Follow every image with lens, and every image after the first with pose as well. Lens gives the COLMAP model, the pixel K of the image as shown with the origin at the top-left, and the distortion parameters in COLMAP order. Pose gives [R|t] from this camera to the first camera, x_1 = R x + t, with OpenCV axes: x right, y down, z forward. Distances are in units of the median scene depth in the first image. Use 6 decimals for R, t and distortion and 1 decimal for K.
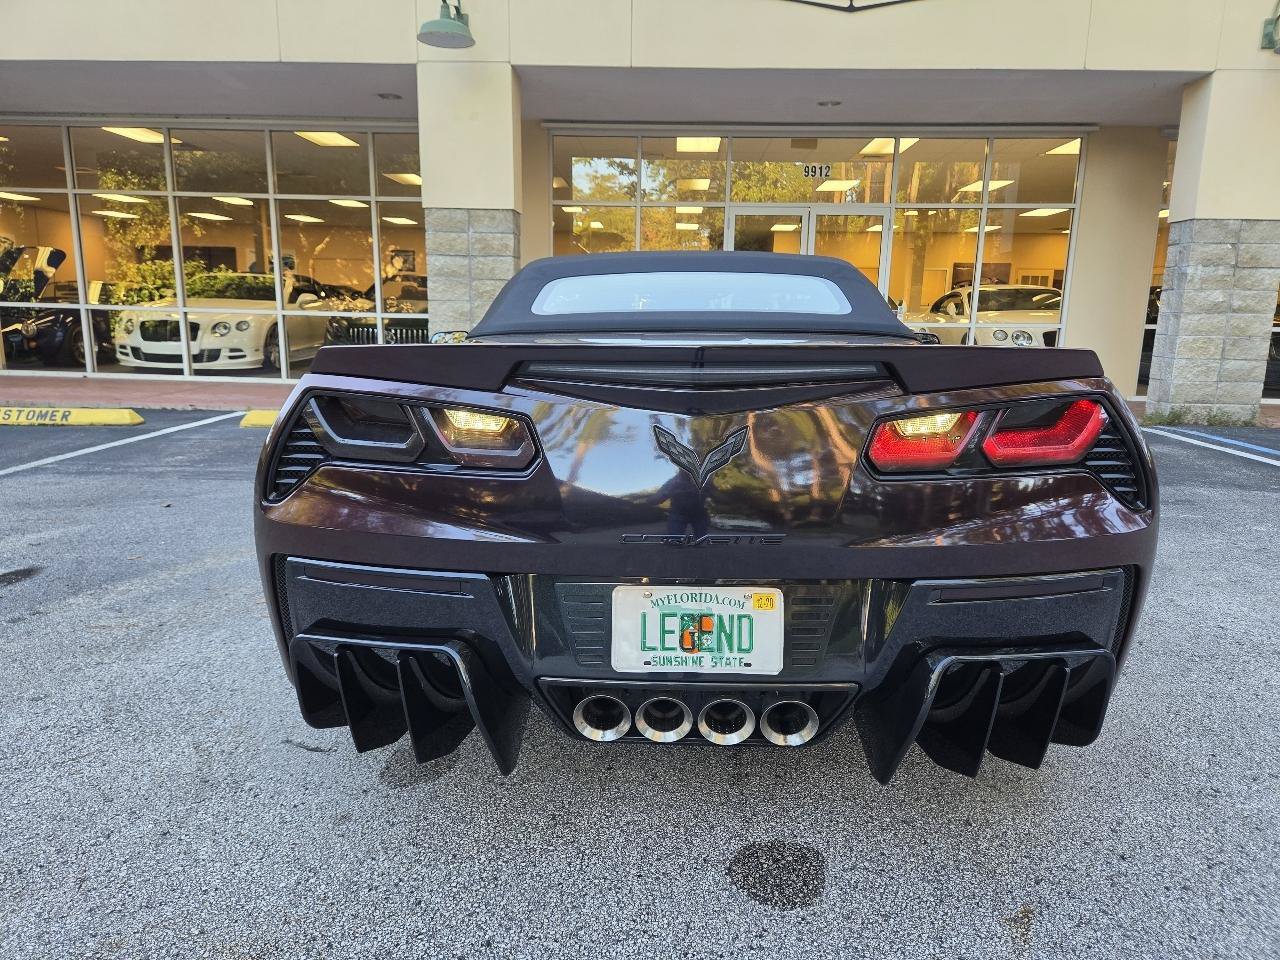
lens RADIAL K [[860.1, 0, 639.6], [0, 860.1, 487.1], [0, 0, 1]] dist [0.069002, -0.067780]
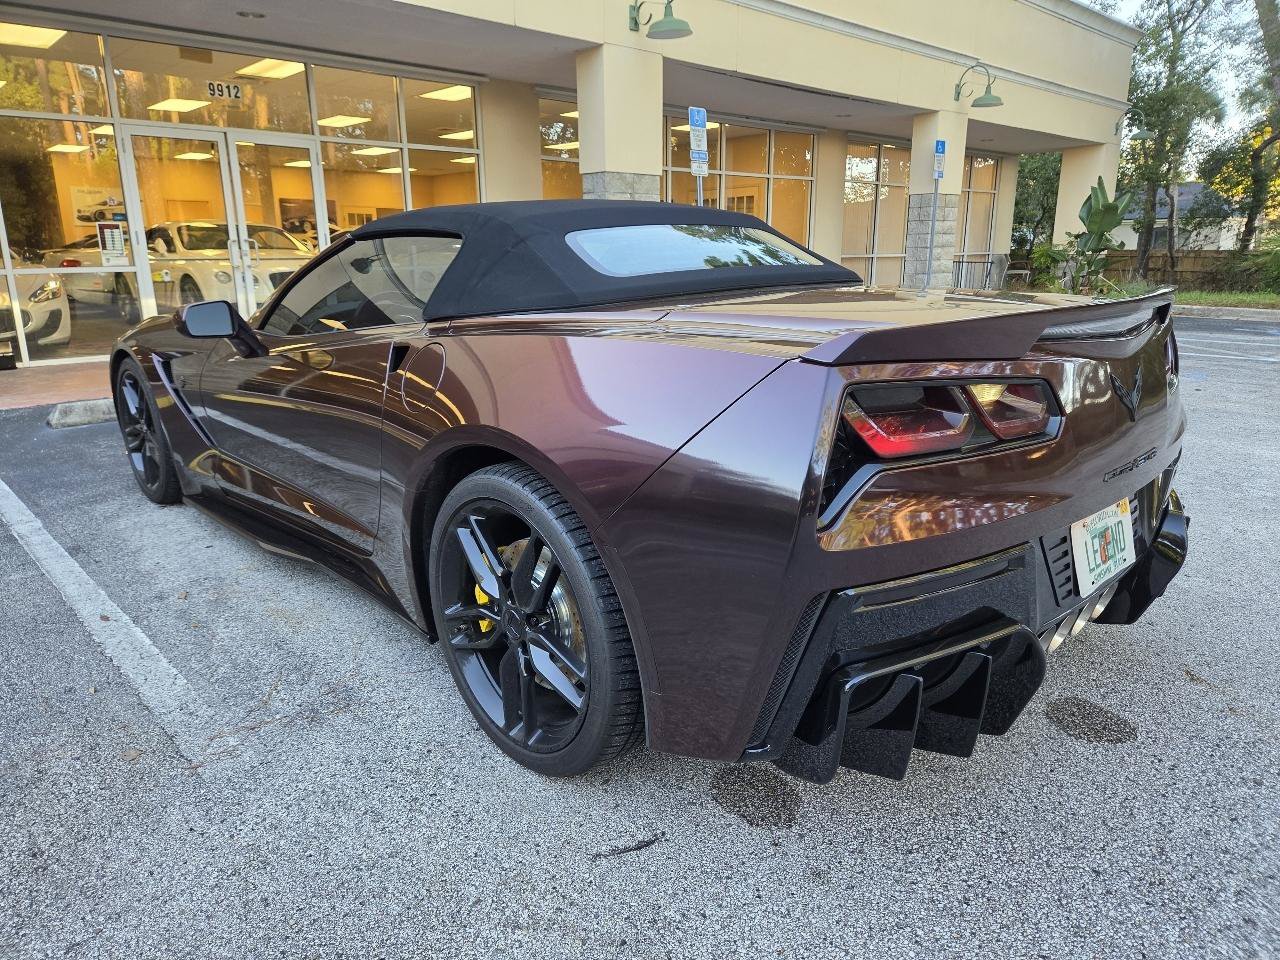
lens RADIAL K [[858.5, 0, 644.9], [0, 858.5, 477.1], [0, 0, 1]] dist [0.068441, -0.065775]
pose [[0.699431, -0.202109, 0.685528, -0.221207], [0.161238, 0.979076, 0.124146, -0.032129], [-0.696275, 0.023702, 0.717384, 0.112743]]
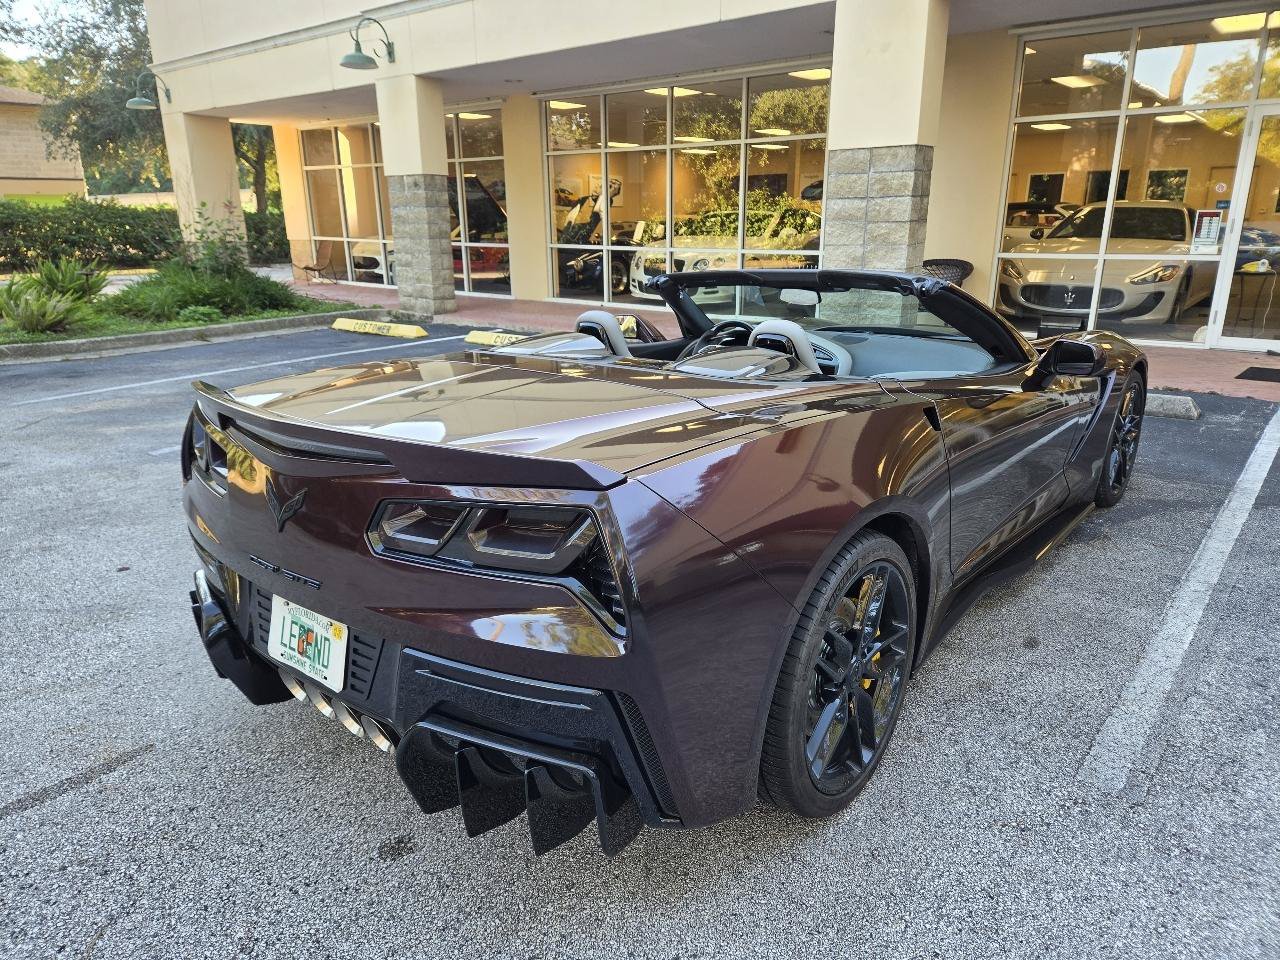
lens RADIAL K [[858.4, 0, 640.8], [0, 858.4, 485.6], [0, 0, 1]] dist [0.064522, -0.060470]
pose [[0.795175, 0.155850, -0.586010, 0.219996], [-0.097657, 0.986706, 0.129902, -0.050410], [0.598465, -0.046067, 0.799824, 0.057612]]
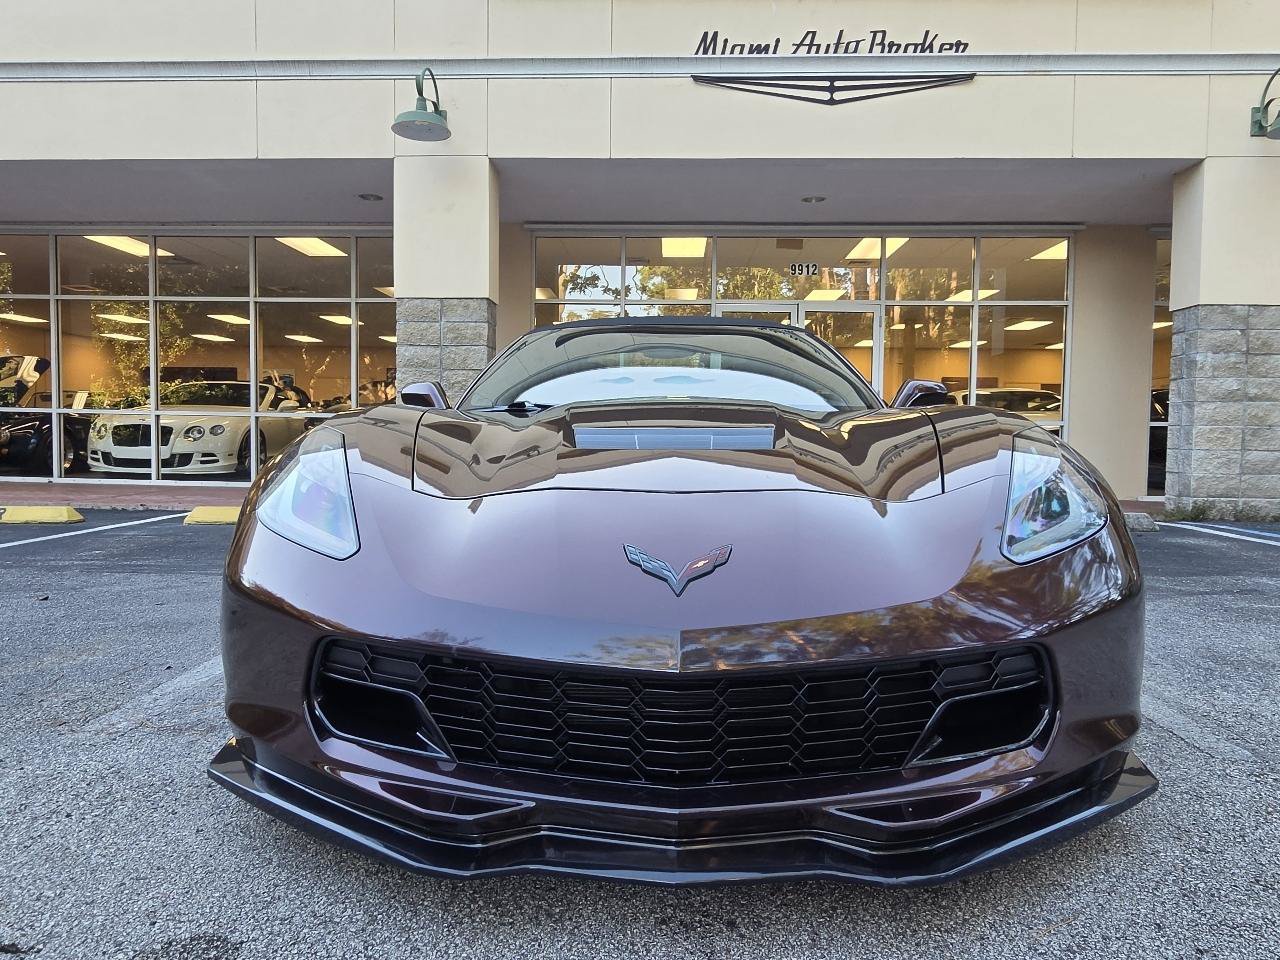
lens RADIAL K [[854.9, 0, 630.5], [0, 854.9, 481.4], [0, 0, 1]] dist [-0.001572, -0.001949]
pose [[0.999963, -0.004917, -0.006995, 0.016848], [0.003841, 0.989230, -0.146317, 0.017921], [0.007639, 0.146285, 0.989213, 0.096018]]
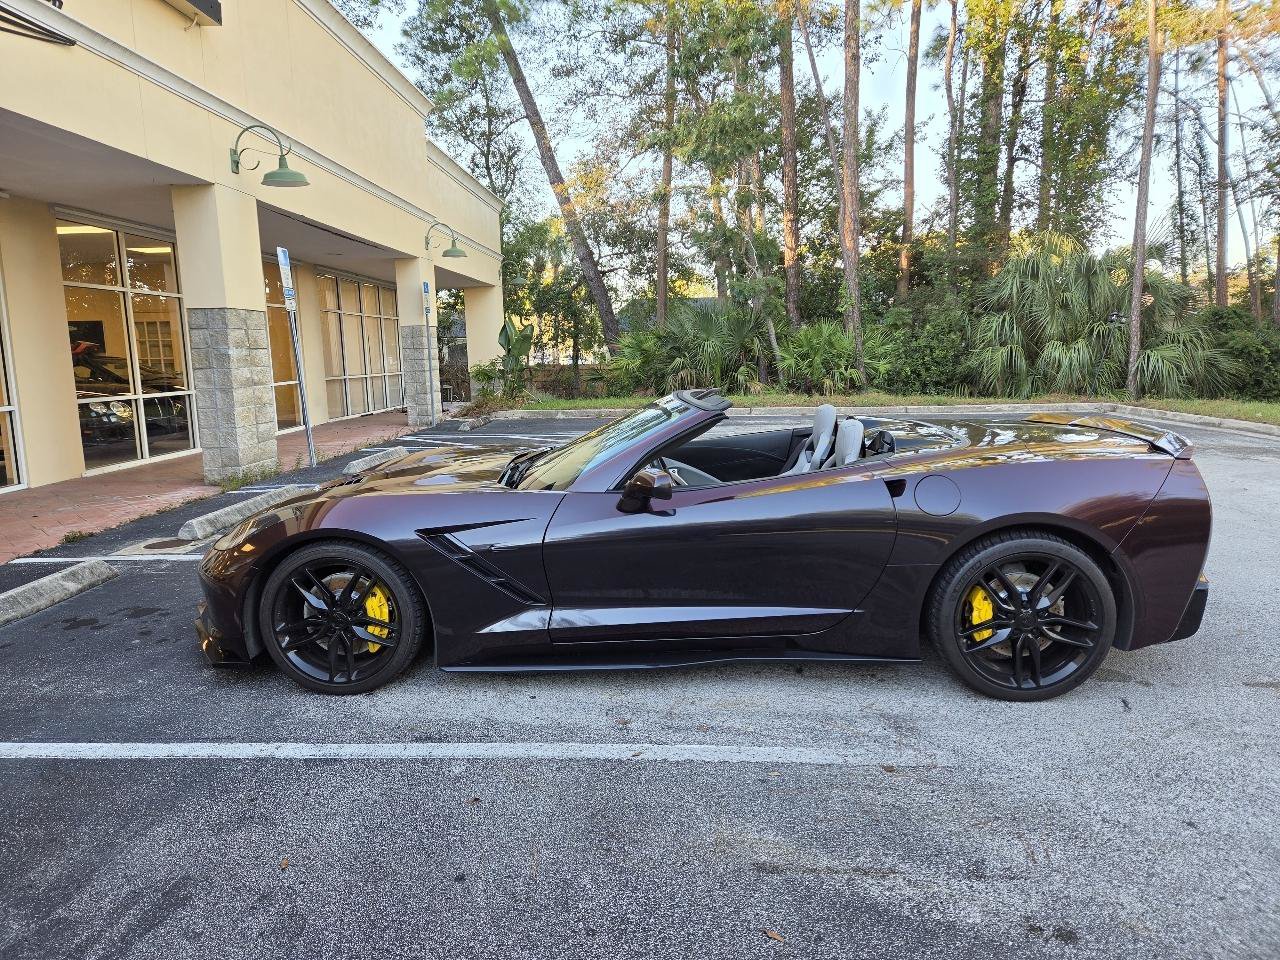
lens RADIAL K [[844.6, 0, 637.2], [0, 844.6, 474.0], [0, 0, 1]] dist [0.074854, -0.070149]
pose [[0.008696, -0.162161, 0.986726, -0.493976], [0.223608, 0.962091, 0.156142, -0.145488], [-0.974640, 0.219282, 0.044627, 0.450653]]
